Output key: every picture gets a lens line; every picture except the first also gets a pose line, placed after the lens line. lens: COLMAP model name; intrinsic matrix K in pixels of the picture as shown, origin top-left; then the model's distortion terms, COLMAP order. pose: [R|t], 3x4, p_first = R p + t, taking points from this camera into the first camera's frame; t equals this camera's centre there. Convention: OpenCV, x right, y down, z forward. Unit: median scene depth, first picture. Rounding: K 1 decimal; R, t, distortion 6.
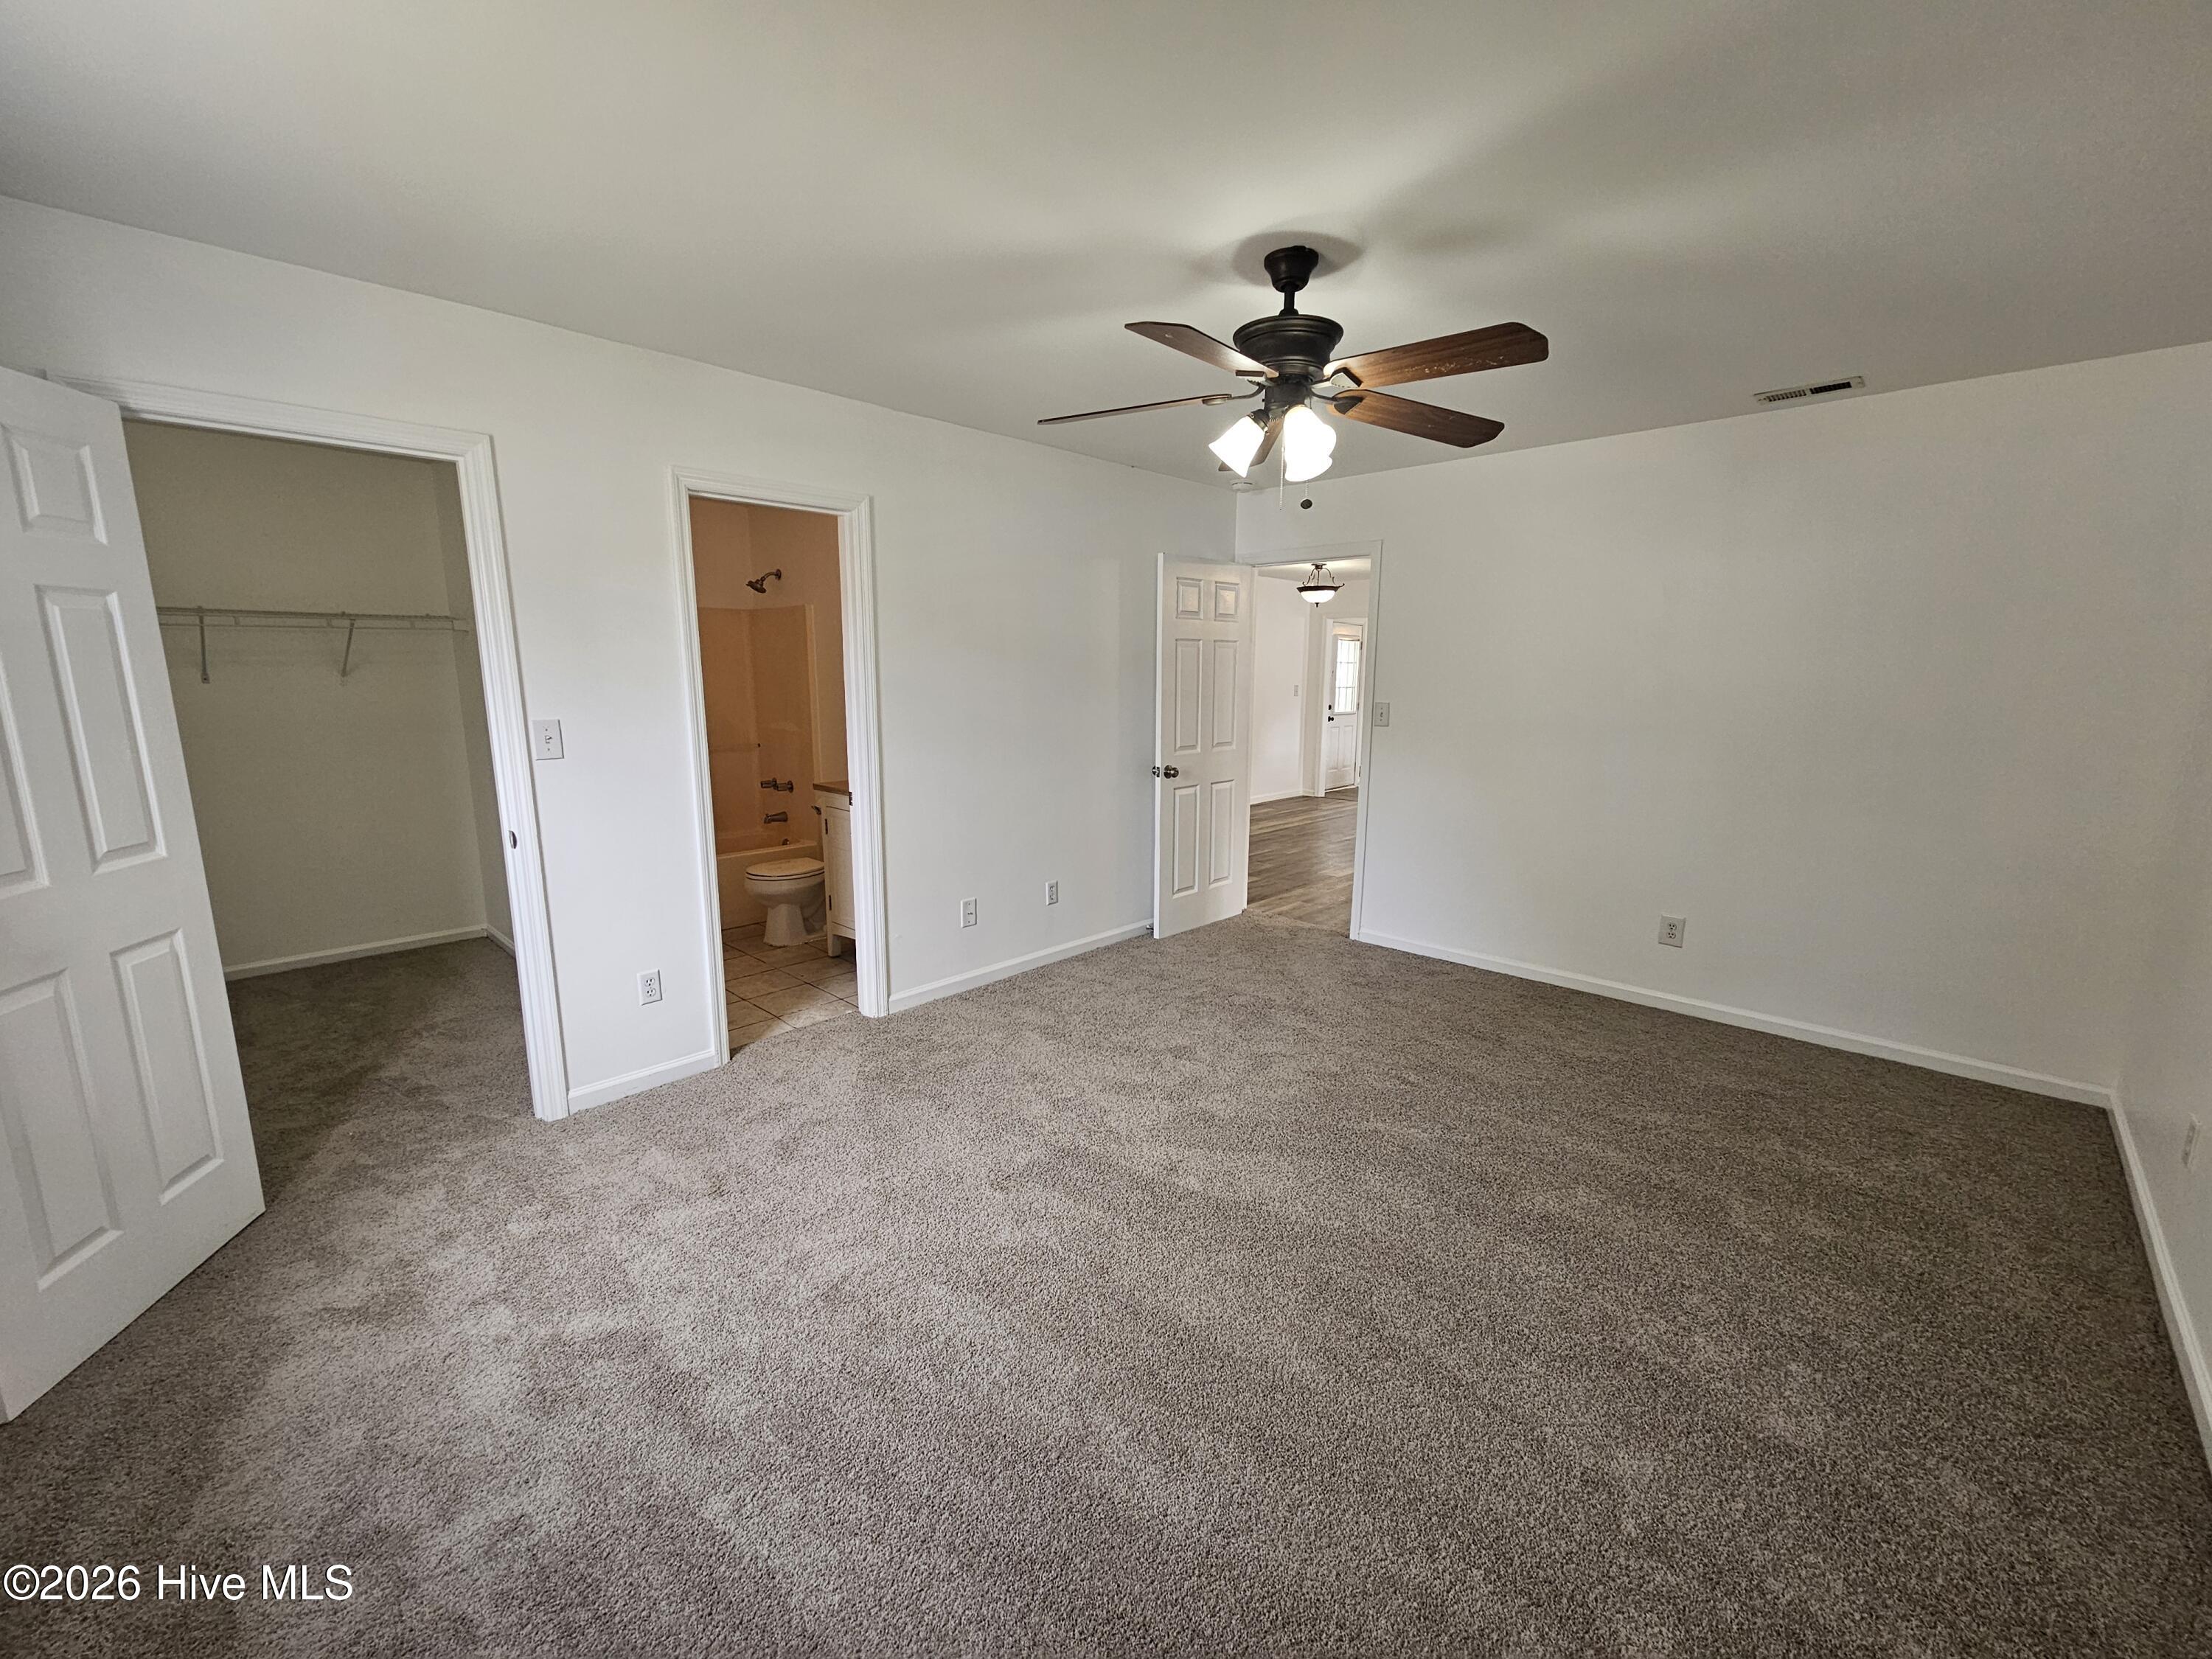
lens RADIAL K [[909.6, 0, 1118.6], [0, 909.6, 833.8], [0, 0, 1]] dist [0.002204, -0.000392]
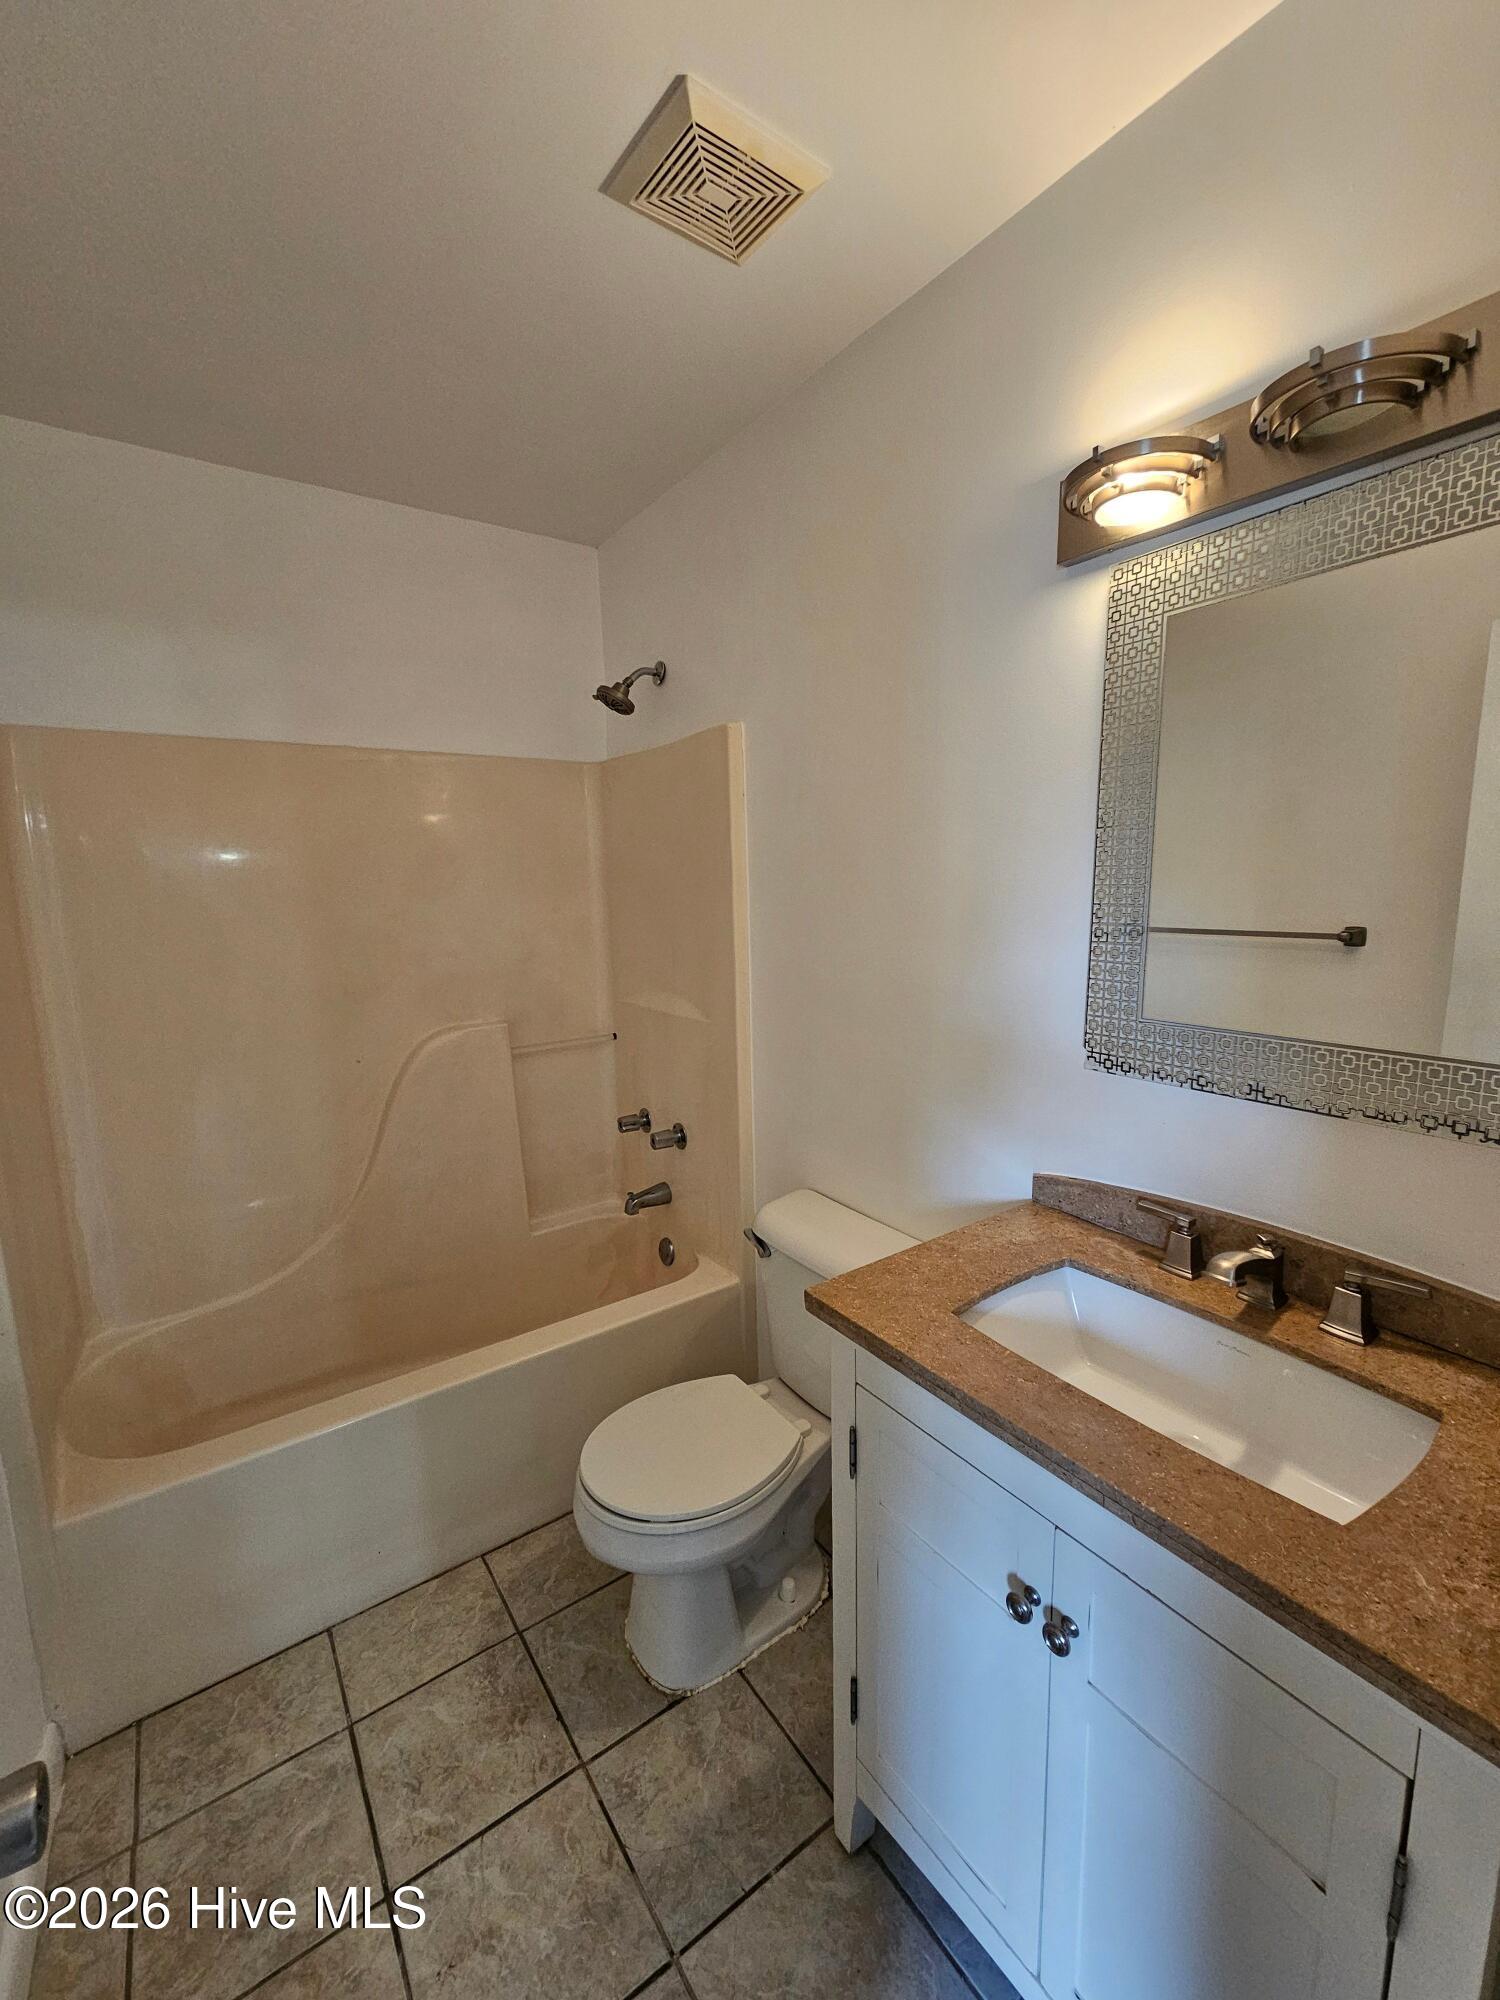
lens RADIAL K [[822.4, 0, 762.4], [0, 822.4, 998.3], [0, 0, 1]] dist [0.002204, -0.000392]
pose [[0.981763, -0.002855, -0.190086, -0.250496], [-0.004325, 0.999293, -0.037350, -0.110836], [0.190058, 0.037491, 0.981057, 0.623690]]
